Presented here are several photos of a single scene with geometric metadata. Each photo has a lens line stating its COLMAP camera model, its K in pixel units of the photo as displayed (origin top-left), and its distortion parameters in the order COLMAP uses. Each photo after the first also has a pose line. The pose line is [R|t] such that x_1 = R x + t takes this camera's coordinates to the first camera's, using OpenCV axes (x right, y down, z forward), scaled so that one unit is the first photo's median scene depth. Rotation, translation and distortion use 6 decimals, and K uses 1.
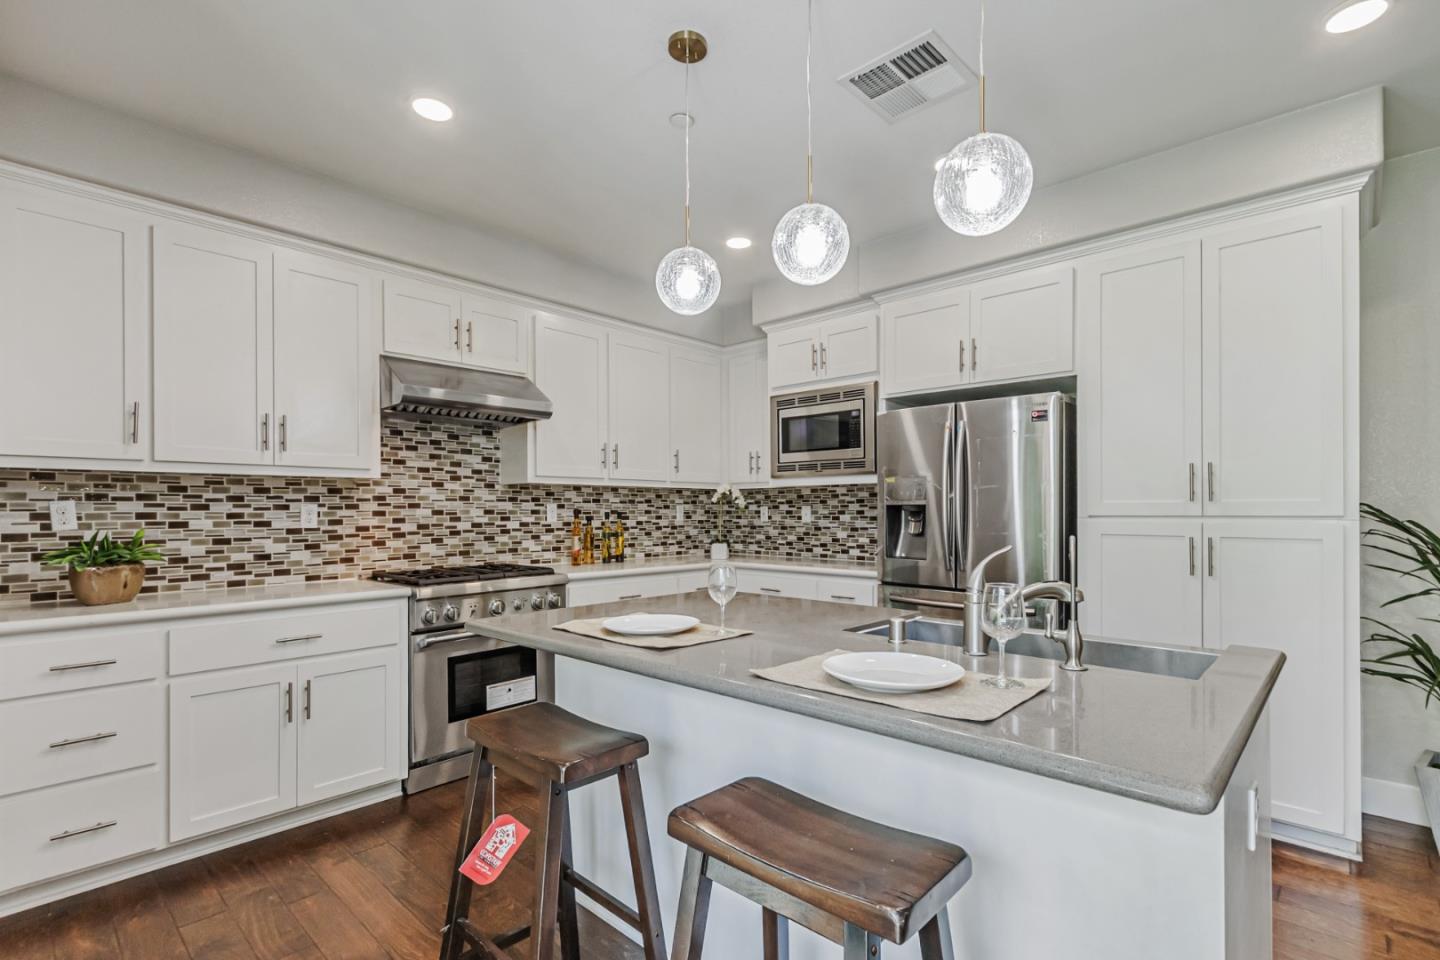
lens RADIAL K [[655.6, 0, 715.3], [0, 655.6, 507.2], [0, 0, 1]] dist [0.012407, -0.000696]
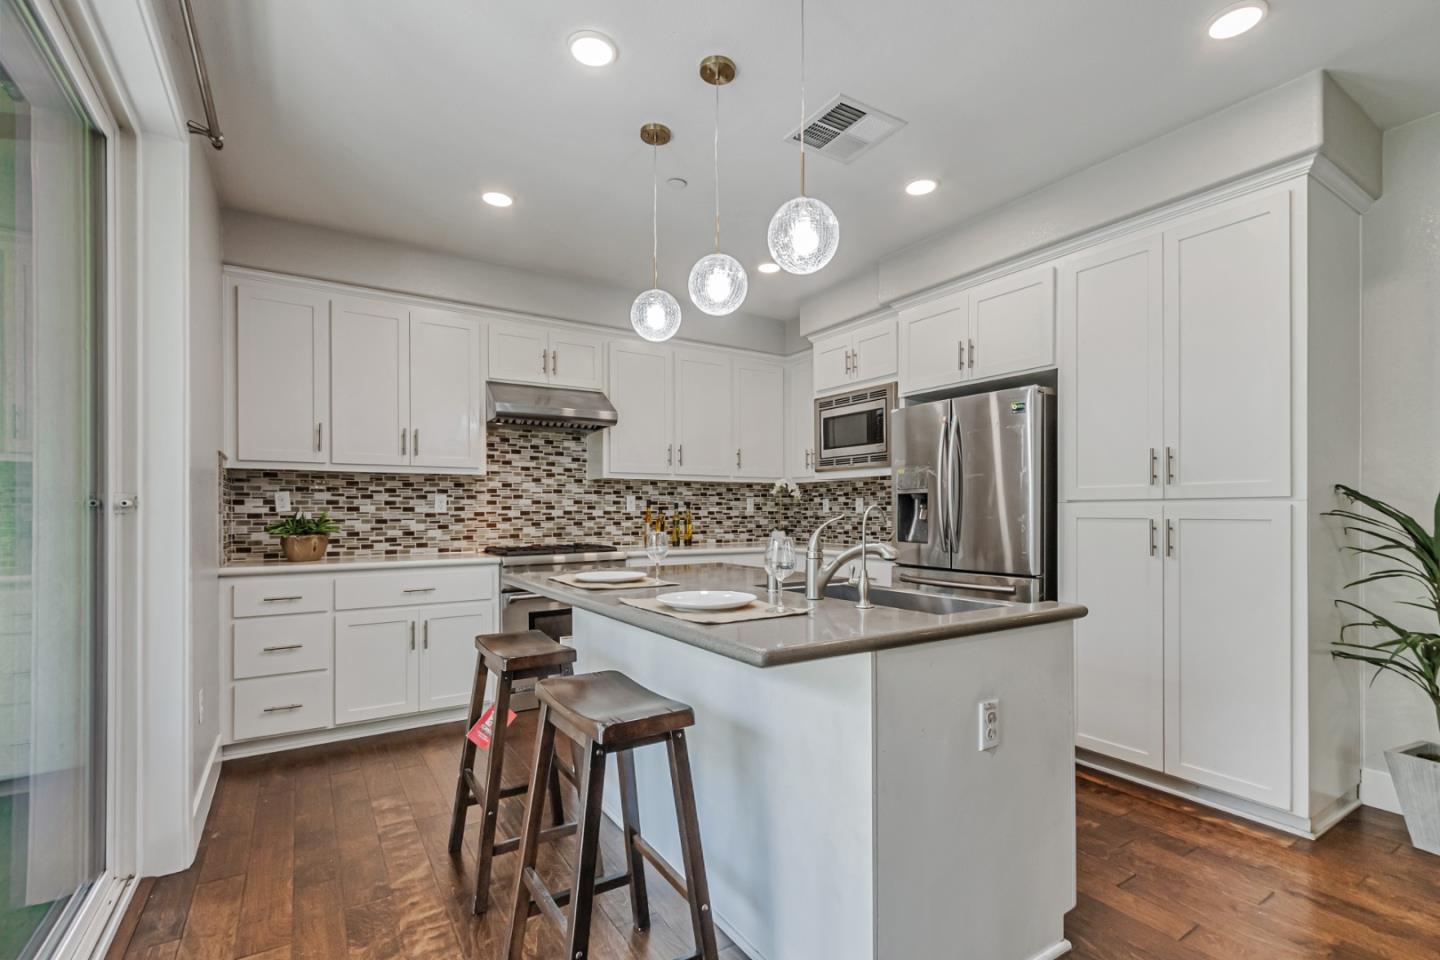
lens RADIAL K [[630.1, 0, 718.0], [0, 630.1, 507.7], [0, 0, 1]] dist [0.014478, -0.000006]
pose [[0.970901, -0.000340, -0.239482, 0.214915], [0.000364, 1.000000, 0.000054, 0.019361], [0.239482, -0.000139, 0.970901, -0.100696]]
